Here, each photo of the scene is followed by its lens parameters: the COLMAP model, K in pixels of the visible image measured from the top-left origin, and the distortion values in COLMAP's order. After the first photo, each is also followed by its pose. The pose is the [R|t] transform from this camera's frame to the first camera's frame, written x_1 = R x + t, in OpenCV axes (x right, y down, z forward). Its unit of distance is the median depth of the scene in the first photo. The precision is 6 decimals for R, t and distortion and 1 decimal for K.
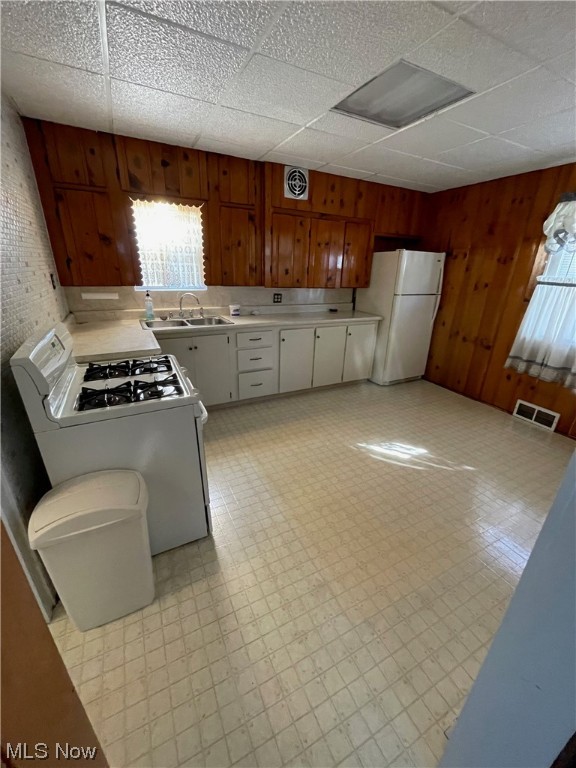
lens RADIAL K [[308.6, 0, 290.8], [0, 308.6, 384.8], [0, 0, 1]] dist [-0.005850, 0.000049]
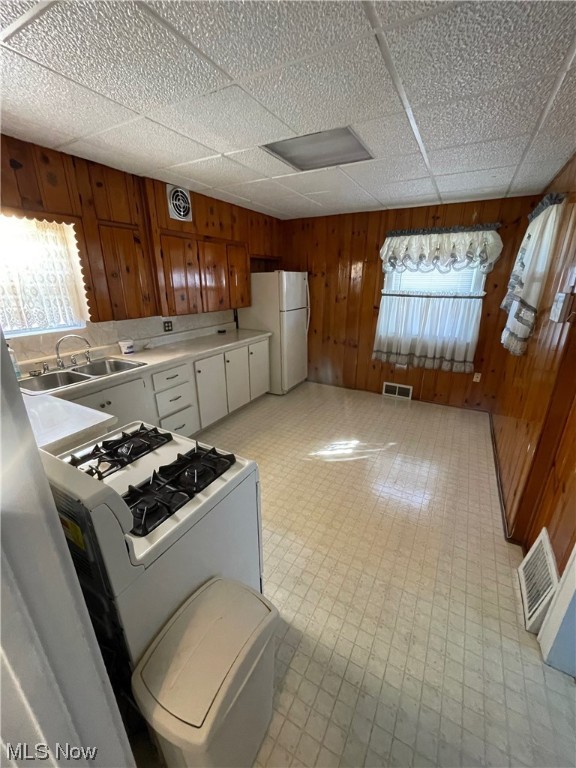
lens RADIAL K [[308.6, 0, 288.1], [0, 308.6, 384.5], [0, 0, 1]] dist [-0.005850, 0.000049]
pose [[0.829474, -0.209024, 0.517960, -0.304285], [0.223307, 0.974102, 0.035492, -0.085777], [-0.511964, 0.086225, 0.854668, 0.089896]]
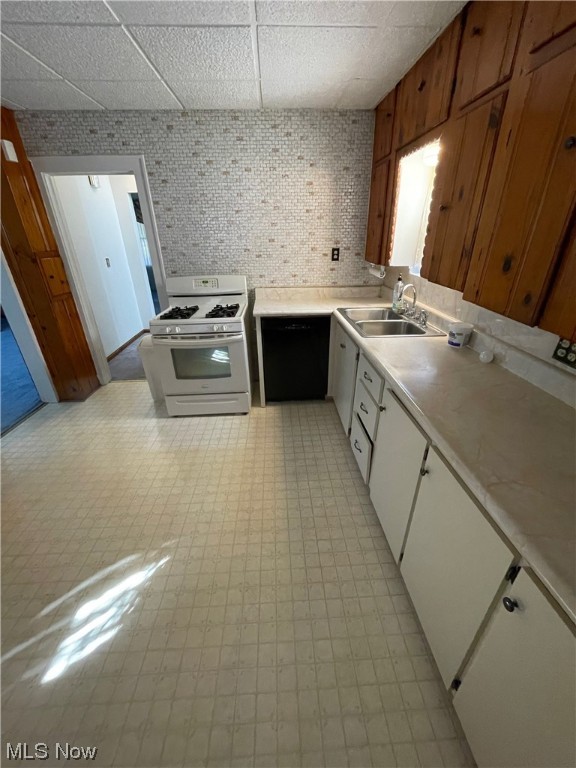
lens RADIAL K [[308.6, 0, 289.5], [0, 308.6, 383.0], [0, 0, 1]] dist [-0.005850, 0.000049]
pose [[-0.404617, 0.387083, -0.828524, 0.427133], [-0.337574, 0.778790, 0.528706, -0.400198], [0.849899, 0.493611, -0.184443, 1.004747]]
